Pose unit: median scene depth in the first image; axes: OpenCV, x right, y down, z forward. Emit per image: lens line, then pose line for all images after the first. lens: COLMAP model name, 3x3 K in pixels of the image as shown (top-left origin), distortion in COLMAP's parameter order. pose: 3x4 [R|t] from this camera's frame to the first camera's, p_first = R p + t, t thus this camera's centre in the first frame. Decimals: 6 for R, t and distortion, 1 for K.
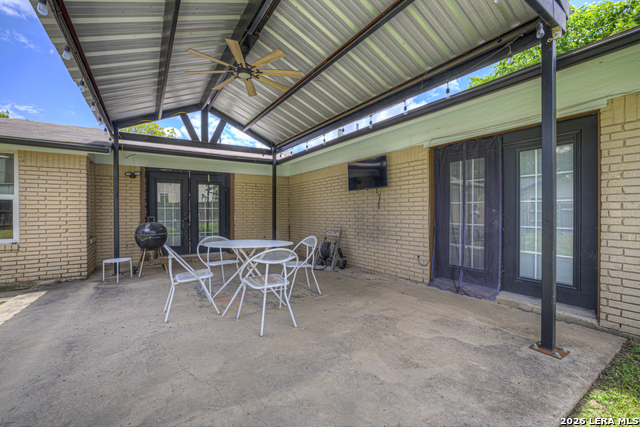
lens RADIAL K [[279.4, 0, 320.0], [0, 279.4, 213.5], [0, 0, 1]] dist [-0.045303, 0.016017]
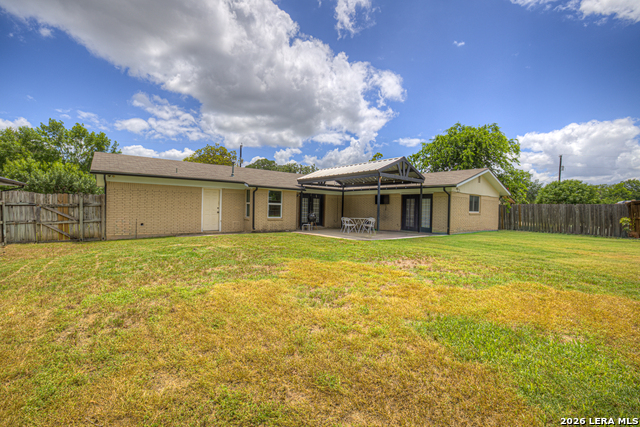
lens RADIAL K [[279.4, 0, 320.0], [0, 279.4, 213.5], [0, 0, 1]] dist [-0.045303, 0.016017]
pose [[0.993544, 0.021965, 0.111305, -1.034862], [-0.024049, 0.999559, 0.017415, -0.023901], [-0.110873, -0.019979, 0.993634, -2.434863]]
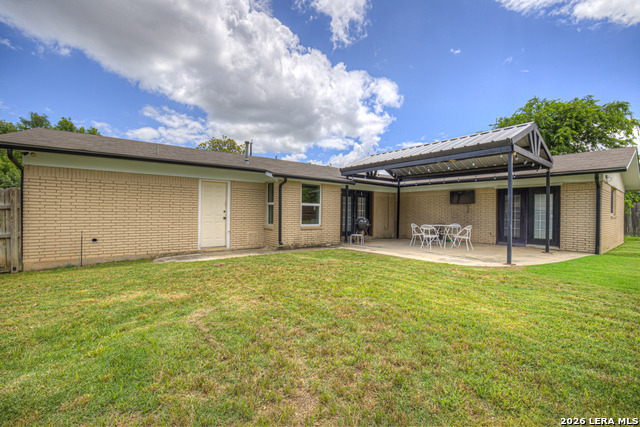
lens RADIAL K [[279.4, 0, 320.0], [0, 279.4, 213.5], [0, 0, 1]] dist [-0.045303, 0.016017]
pose [[0.995559, 0.013472, 0.093166, -1.333907], [-0.013762, 0.999902, 0.002464, -0.003030], [-0.093124, -0.003735, 0.995648, -1.227965]]
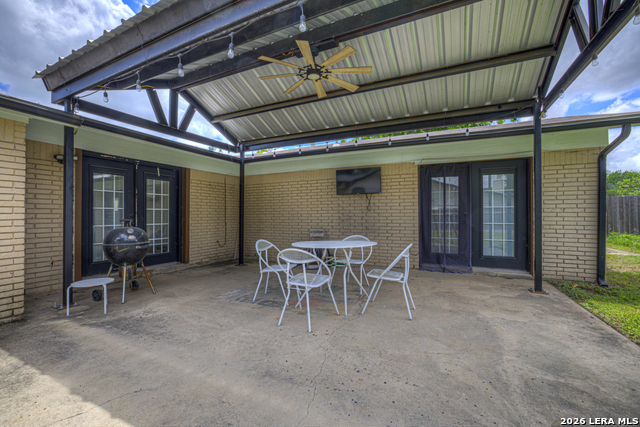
lens RADIAL K [[279.4, 0, 320.0], [0, 279.4, 213.5], [0, 0, 1]] dist [-0.045303, 0.016017]
pose [[0.852101, 0.004197, 0.523360, -0.668877], [0.002205, 0.999930, -0.011610, 0.006207], [-0.523372, 0.011047, 0.852032, 0.121747]]
